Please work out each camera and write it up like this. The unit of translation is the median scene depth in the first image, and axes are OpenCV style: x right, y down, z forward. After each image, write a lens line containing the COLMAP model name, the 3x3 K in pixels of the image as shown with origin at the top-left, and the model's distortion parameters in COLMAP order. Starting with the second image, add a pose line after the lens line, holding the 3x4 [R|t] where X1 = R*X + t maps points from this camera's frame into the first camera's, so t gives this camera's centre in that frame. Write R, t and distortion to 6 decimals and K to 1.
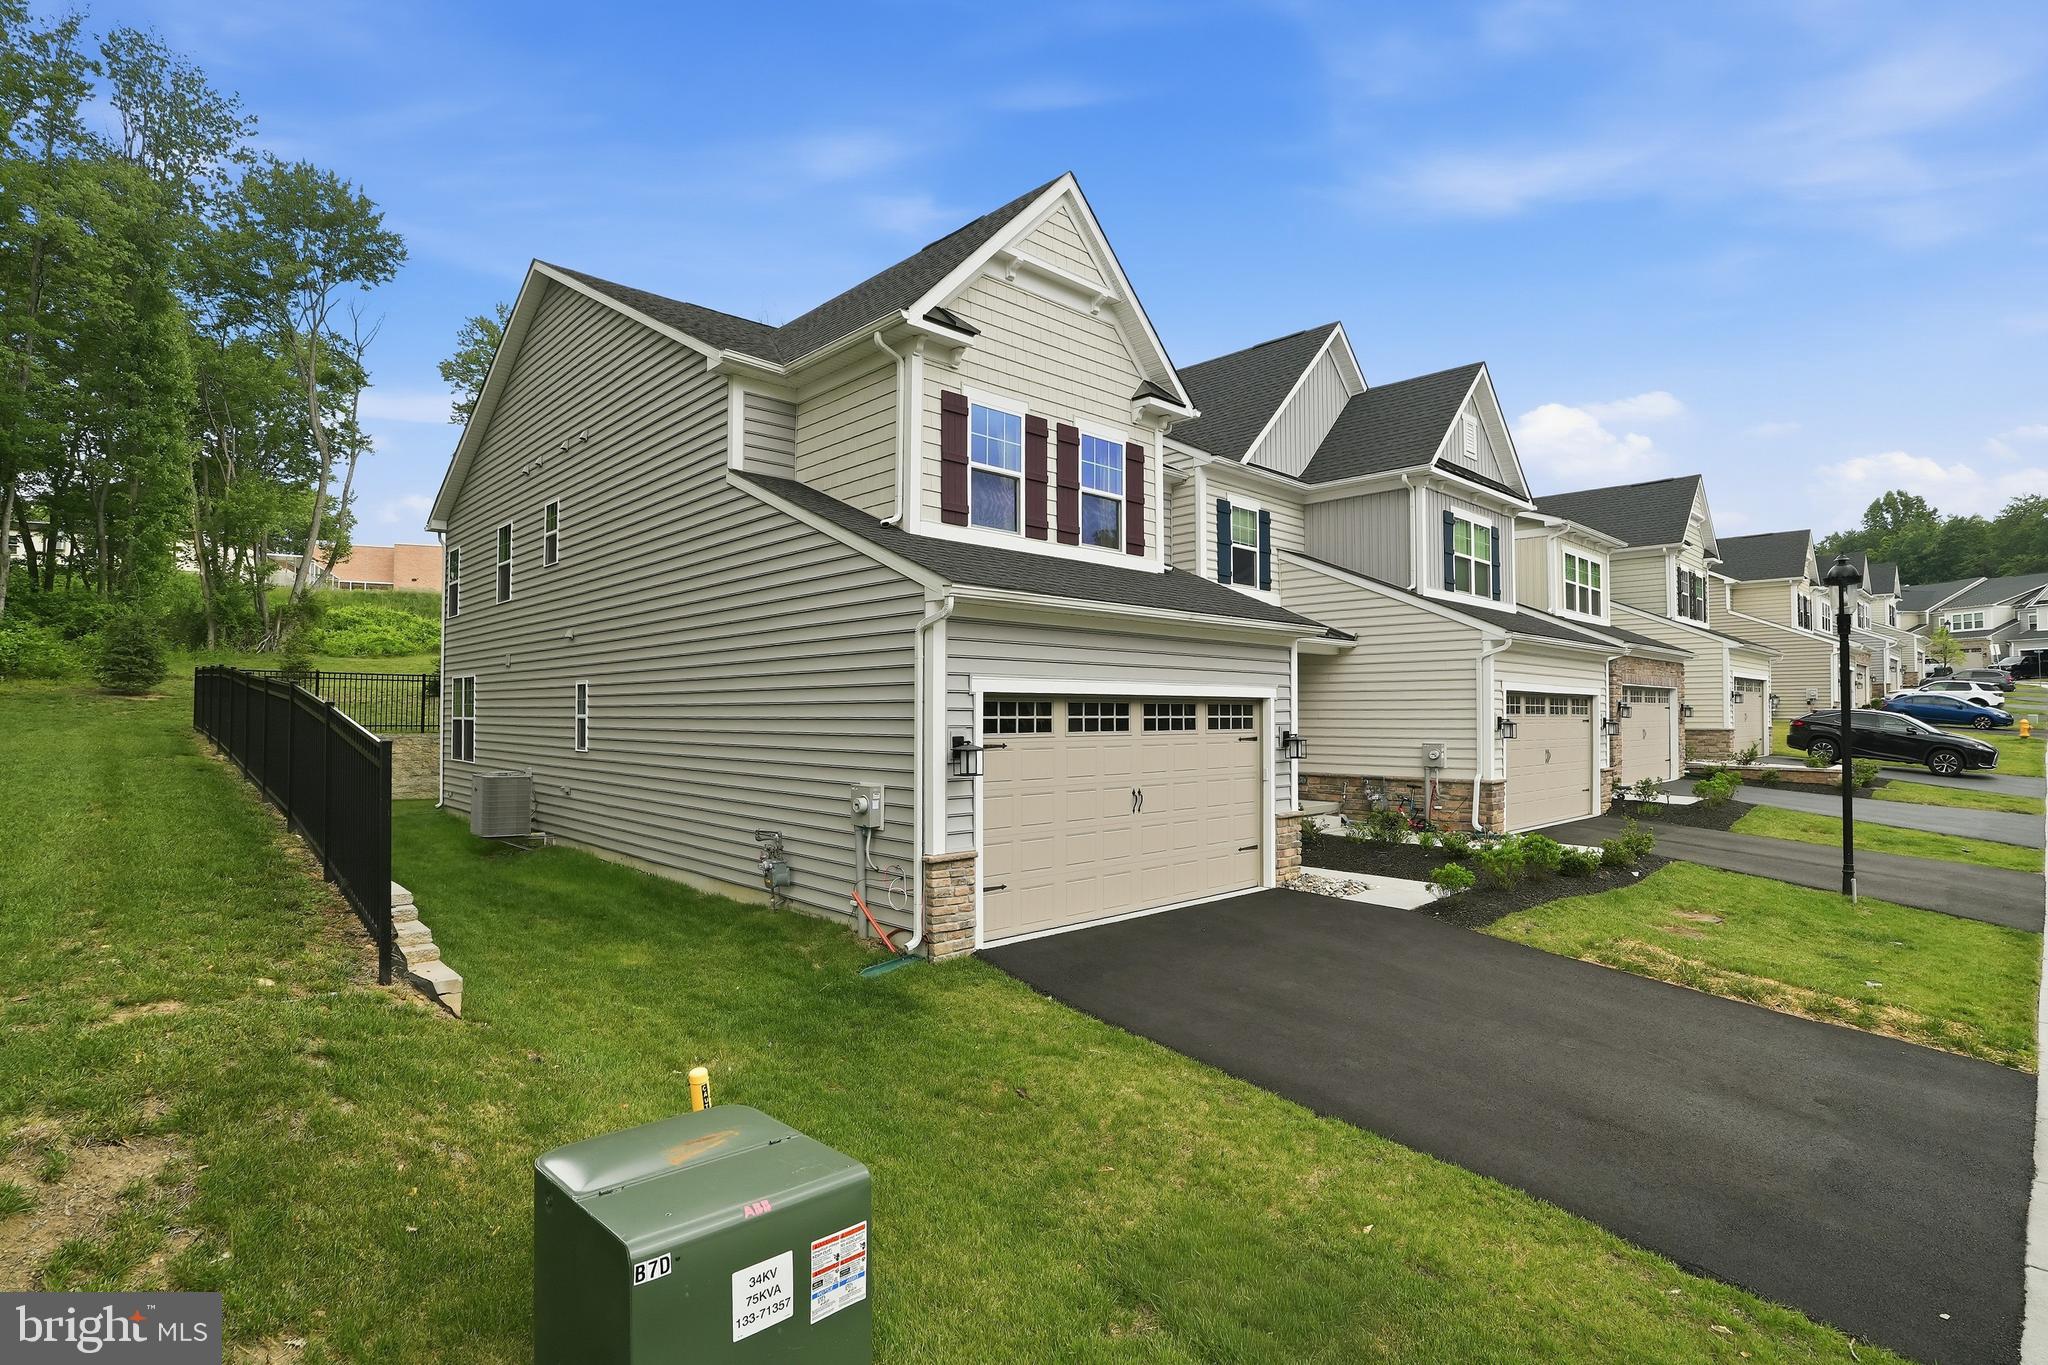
lens RADIAL K [[991.2, 0, 1040.7], [0, 991.2, 696.0], [0, 0, 1]] dist [-0.035671, 0.000400]
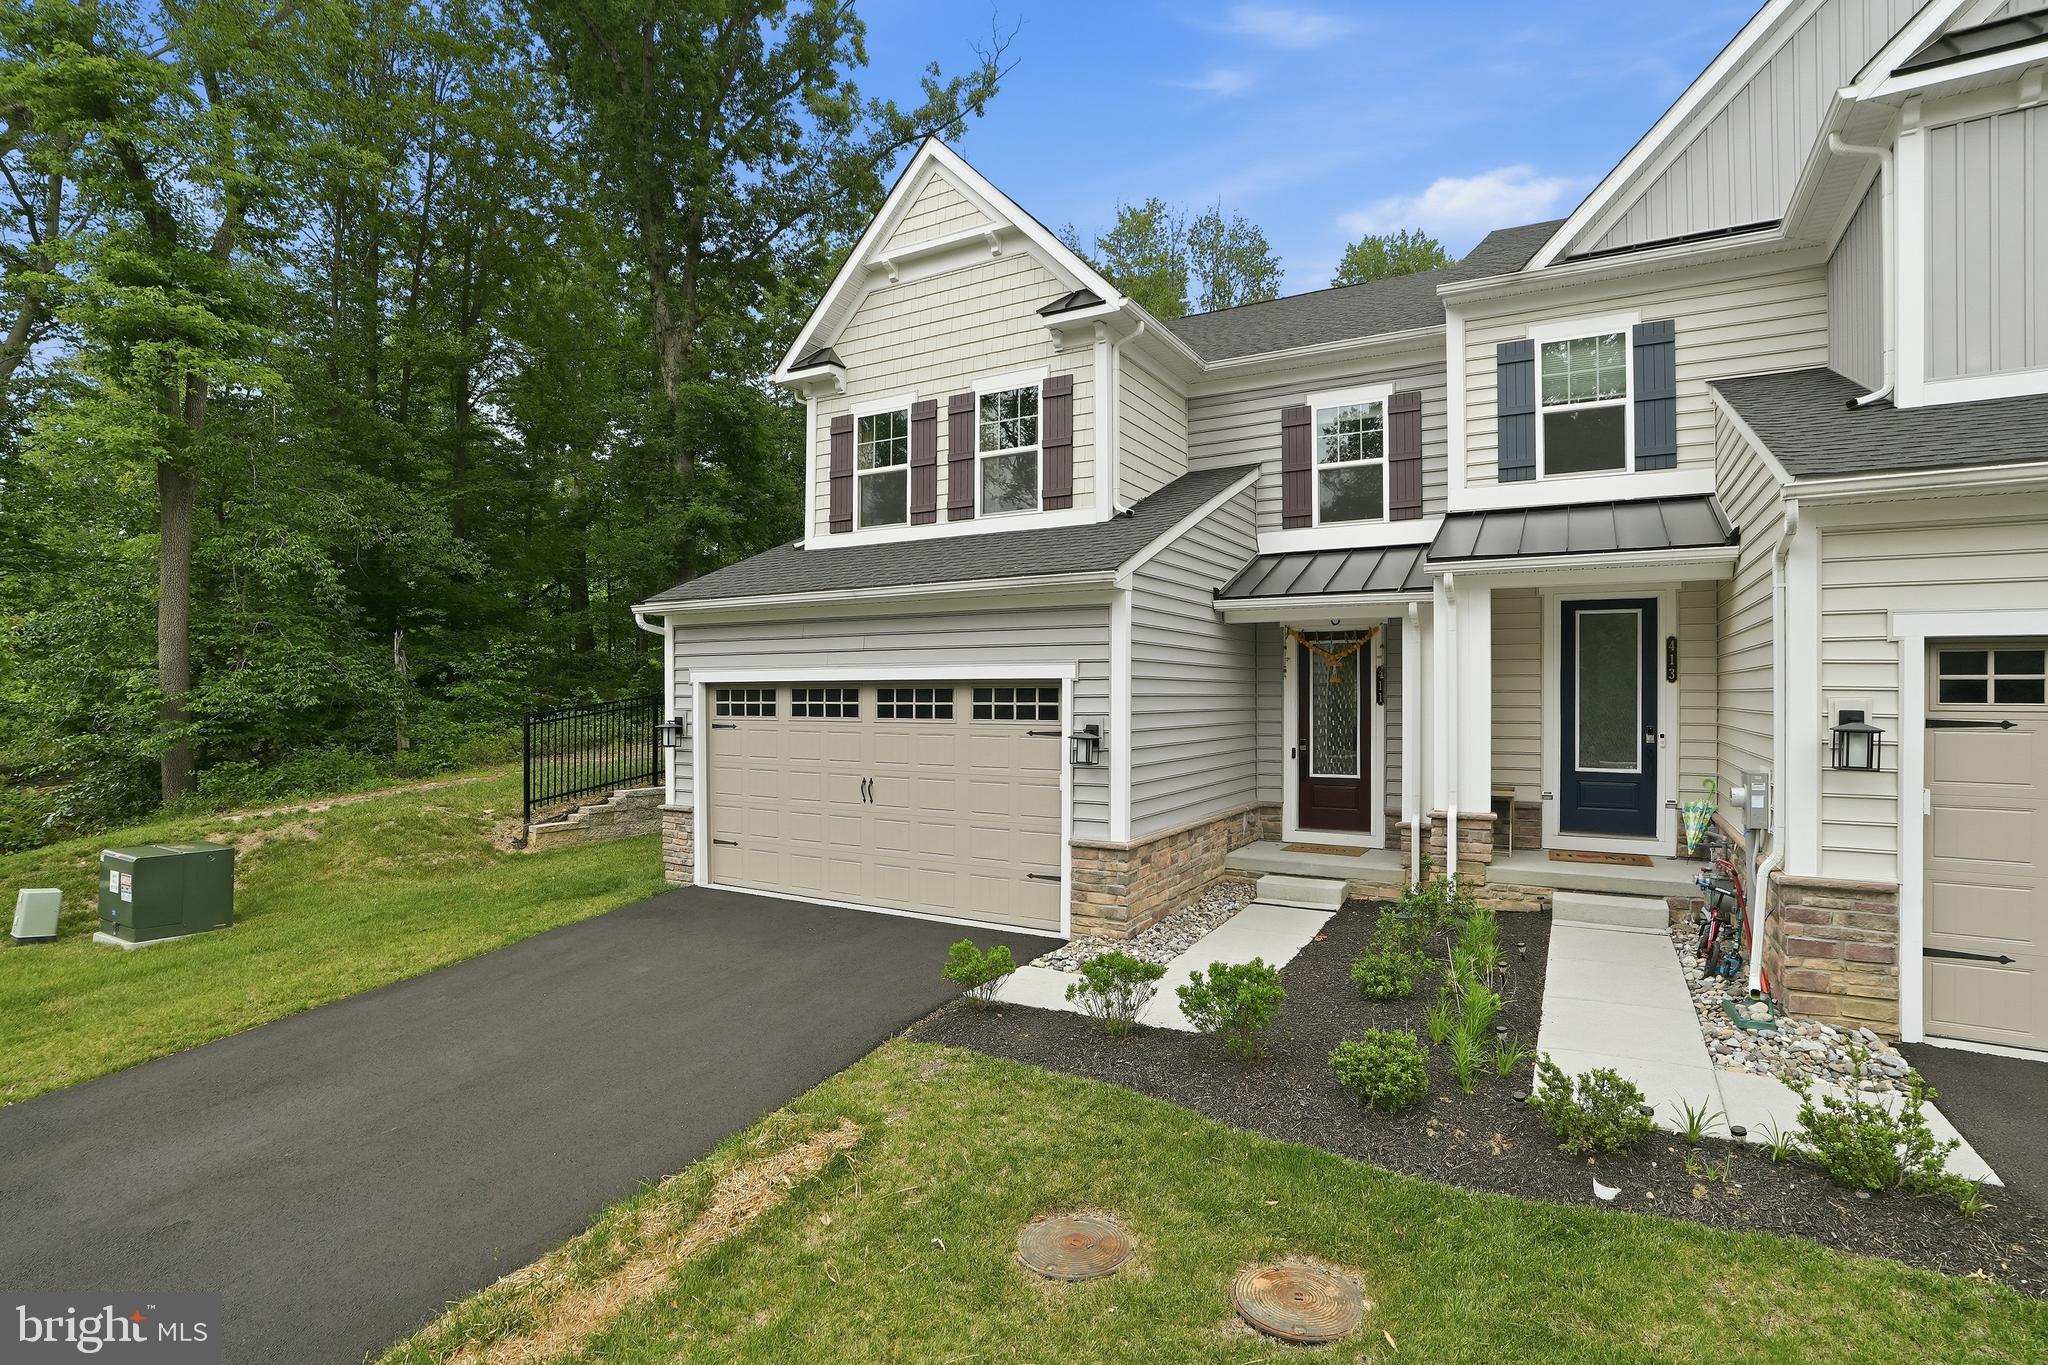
lens RADIAL K [[991.2, 0, 1040.7], [0, 991.2, 696.0], [0, 0, 1]] dist [-0.035671, 0.000400]
pose [[0.294096, -0.000960, -0.955775, 1.003120], [0.016406, 0.999857, 0.004044, 0.012458], [0.955635, -0.016870, 0.294070, 0.833215]]
